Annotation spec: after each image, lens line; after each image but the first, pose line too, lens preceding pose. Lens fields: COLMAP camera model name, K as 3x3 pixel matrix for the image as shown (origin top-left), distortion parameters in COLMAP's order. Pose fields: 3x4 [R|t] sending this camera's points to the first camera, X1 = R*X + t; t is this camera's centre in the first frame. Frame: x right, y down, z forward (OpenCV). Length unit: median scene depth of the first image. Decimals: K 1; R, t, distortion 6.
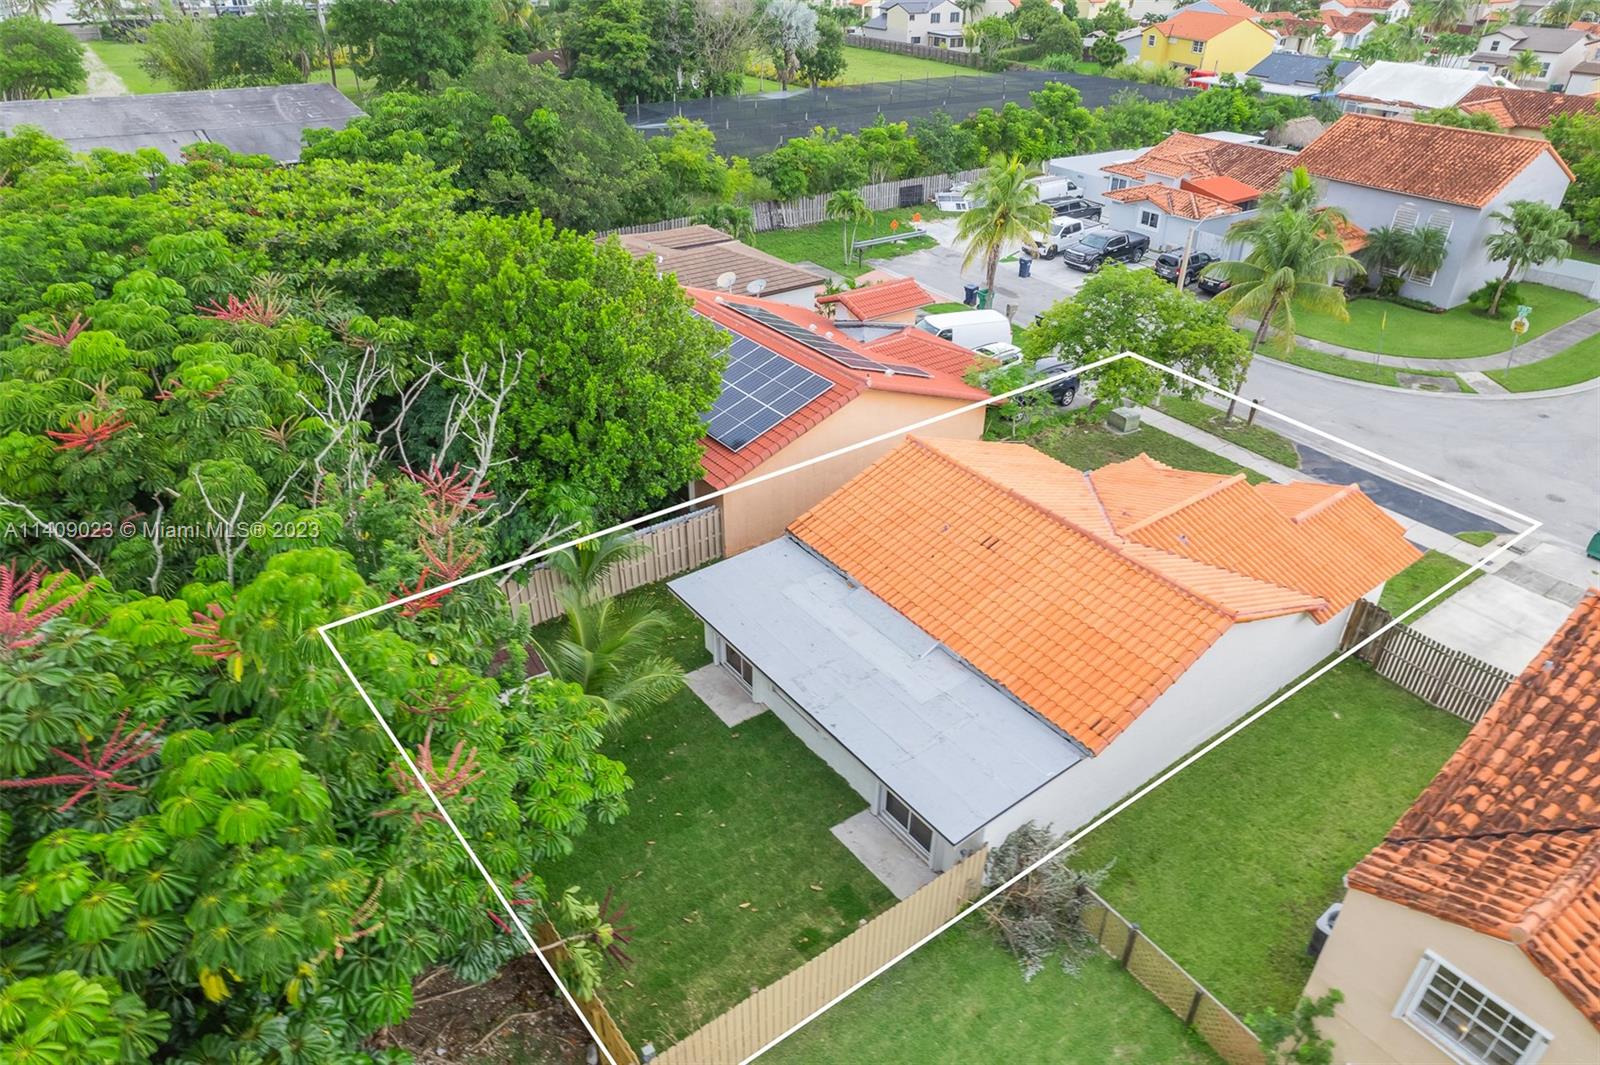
lens RADIAL K [[1029.8, 0, 810.5], [0, 1029.8, 540.5], [0, 0, 1]] dist [-0.082220, 0.076415]
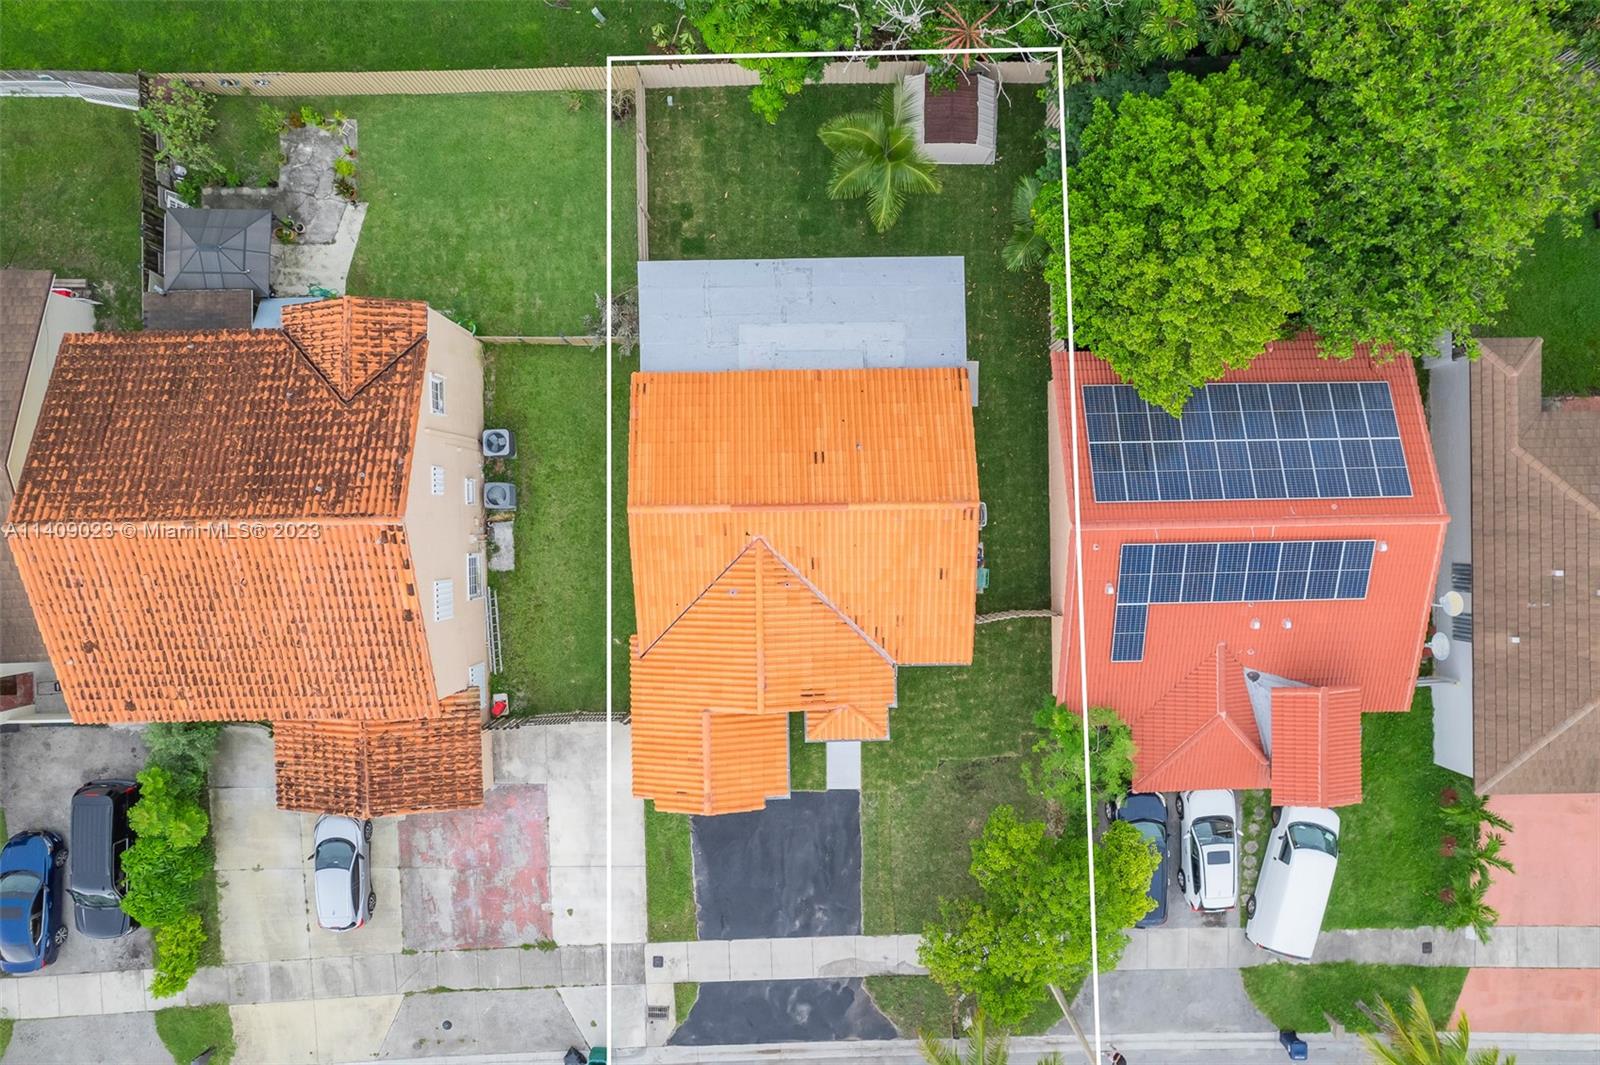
lens RADIAL K [[1029.8, 0, 810.5], [0, 1029.8, 540.5], [0, 0, 1]] dist [-0.082220, 0.076415]
pose [[-0.592666, 0.805434, -0.004786, 0.441834], [-0.435009, -0.315082, 0.843499, -1.786677], [0.677875, 0.501996, 0.537109, 0.620054]]
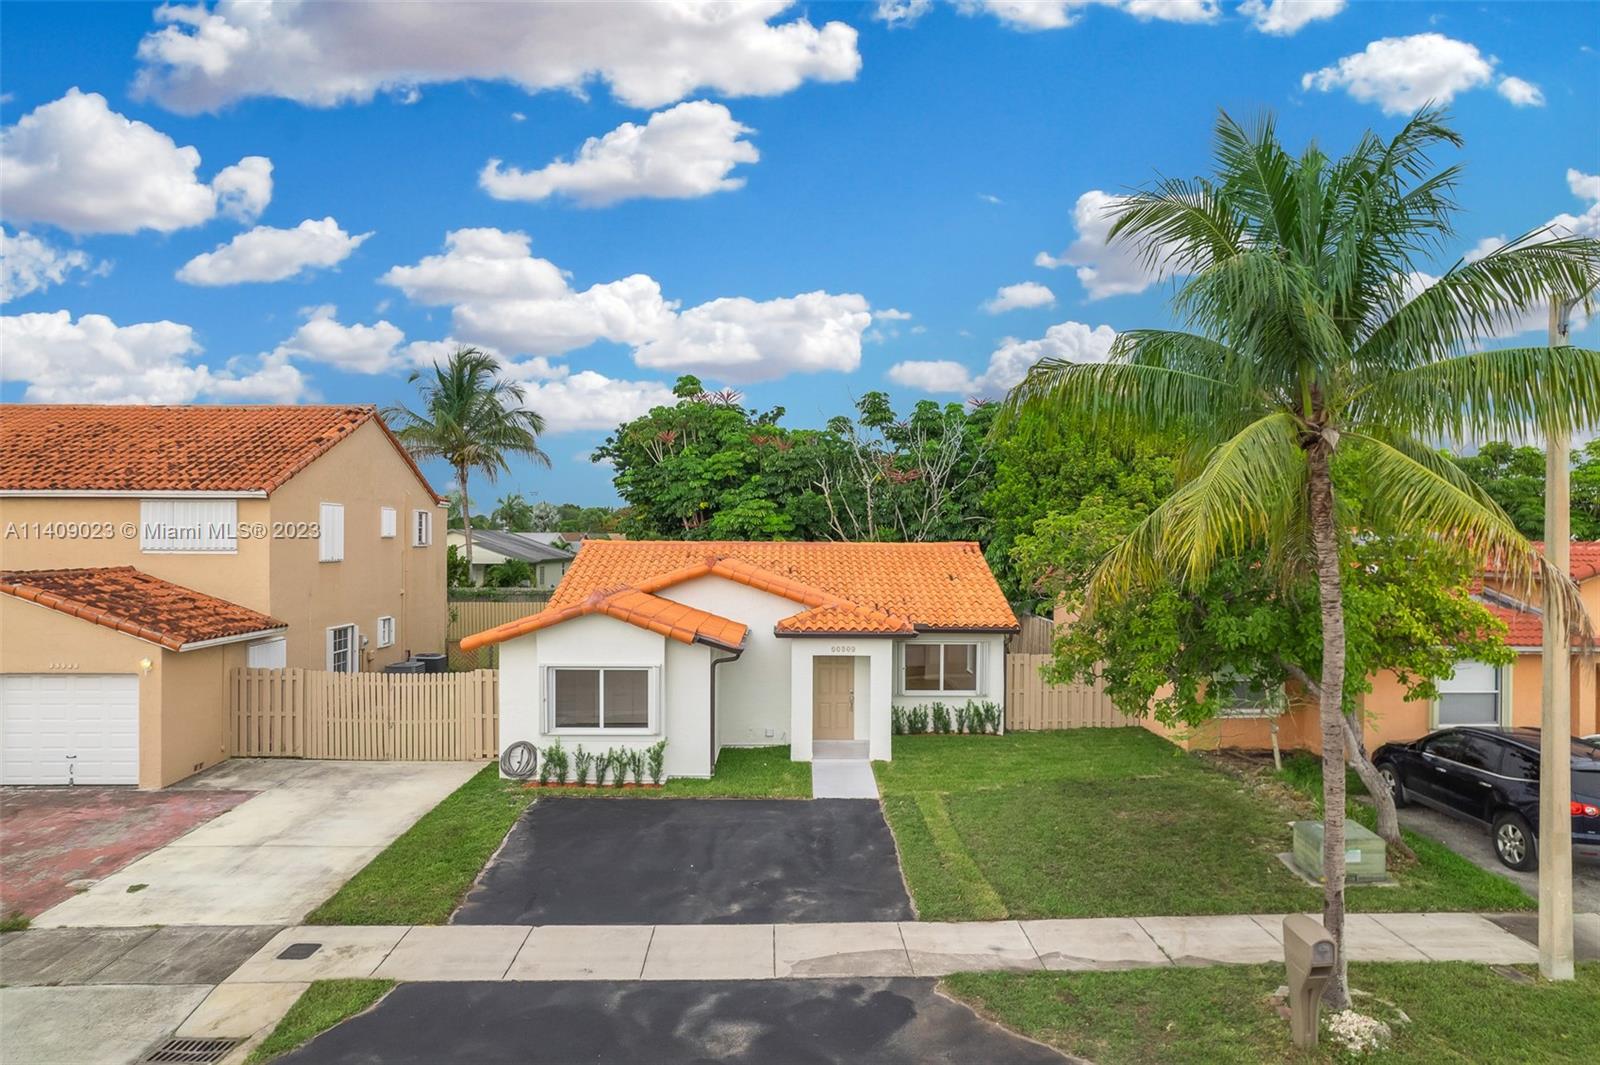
lens RADIAL K [[1029.8, 0, 810.5], [0, 1029.8, 540.5], [0, 0, 1]] dist [-0.082220, 0.076415]
pose [[-0.589097, -0.013875, -0.807943, 1.815316], [-0.434048, 0.848798, 0.301901, -0.615217], [0.681592, 0.528535, -0.506047, 2.616887]]
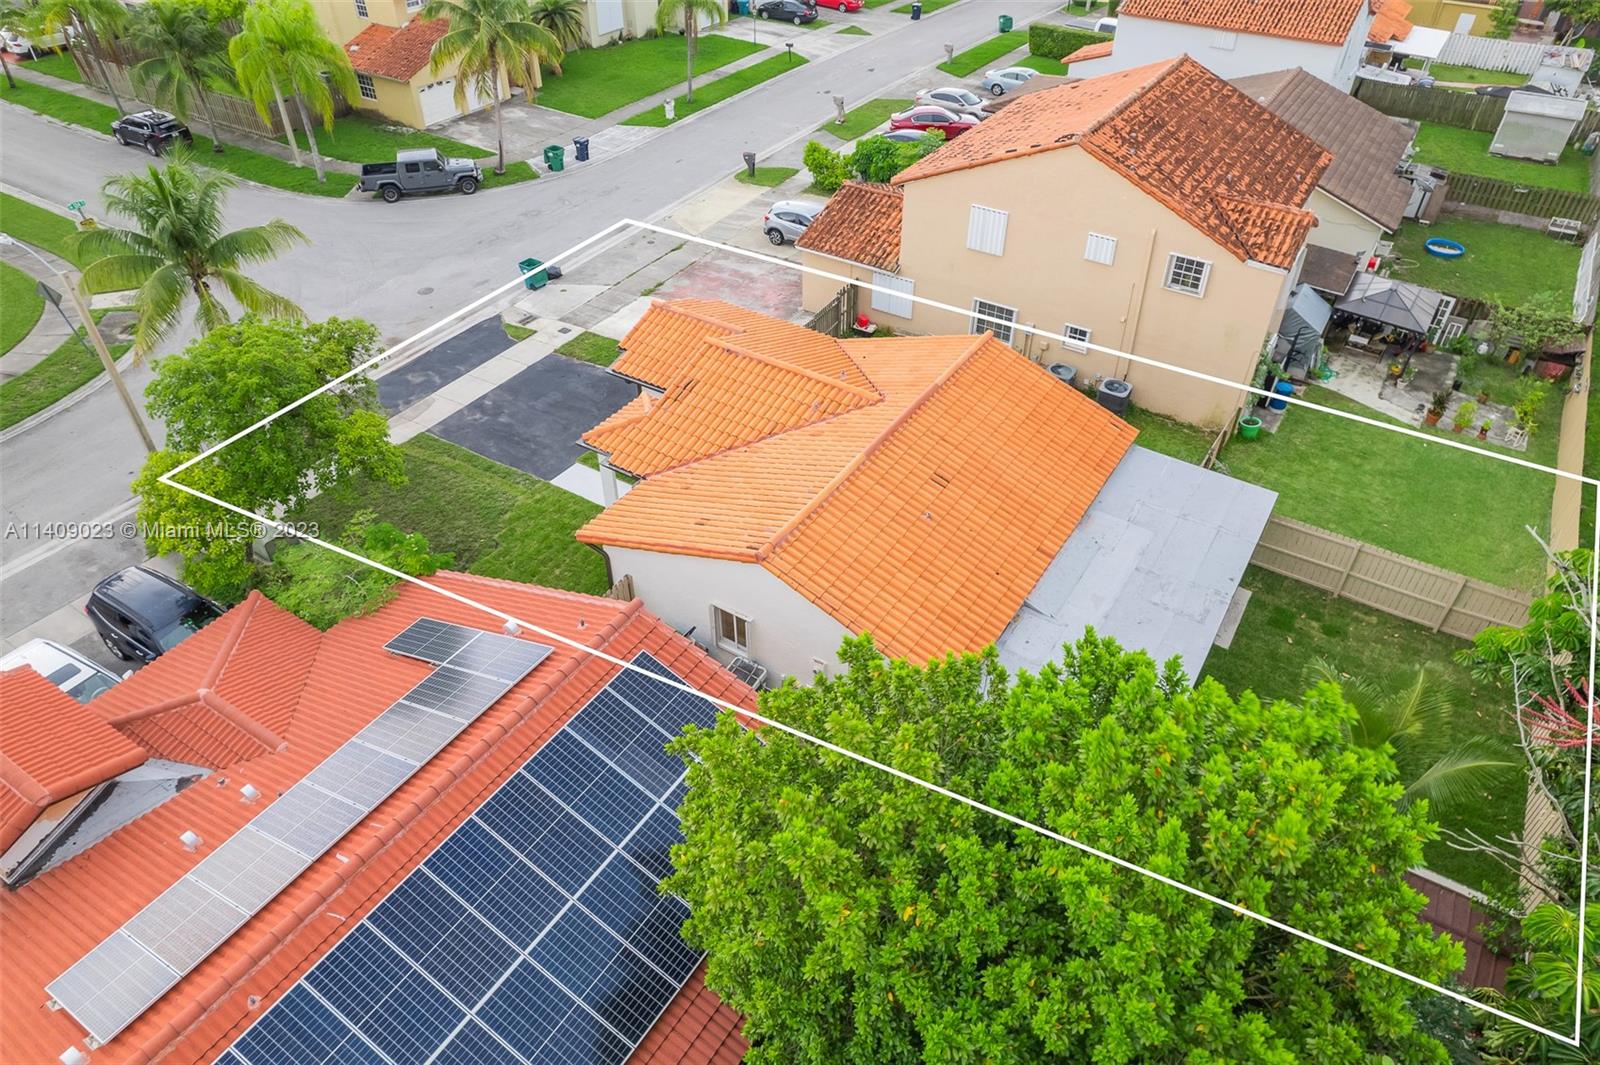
lens RADIAL K [[1029.8, 0, 810.5], [0, 1029.8, 540.5], [0, 0, 1]] dist [-0.082220, 0.076415]
pose [[-0.350708, -0.611823, 0.708997, -0.763705], [0.479079, 0.533303, 0.697188, -1.081423], [-0.804666, 0.584175, 0.106077, 1.705896]]
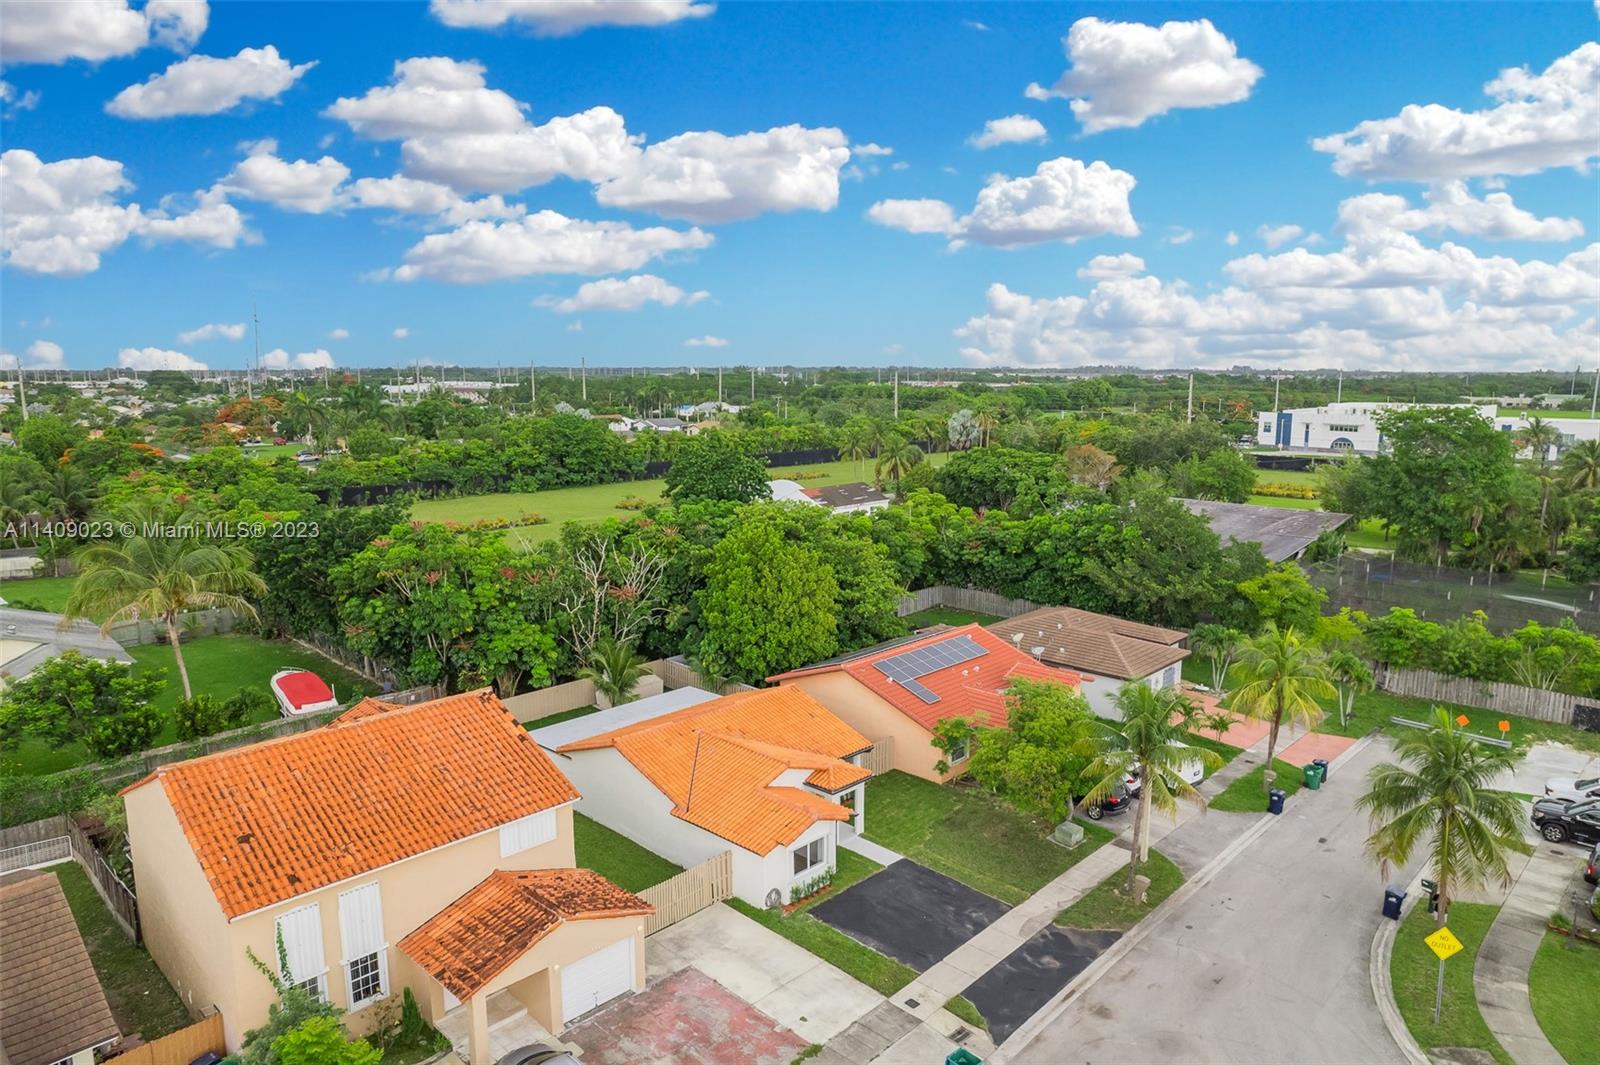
lens RADIAL K [[1029.8, 0, 810.5], [0, 1029.8, 540.5], [0, 0, 1]] dist [-0.082220, 0.076415]
pose [[0.153501, 0.154001, -0.976074, 3.306552], [-0.516116, 0.854833, 0.053706, -0.784874], [0.842651, 0.495524, 0.210700, 1.032011]]
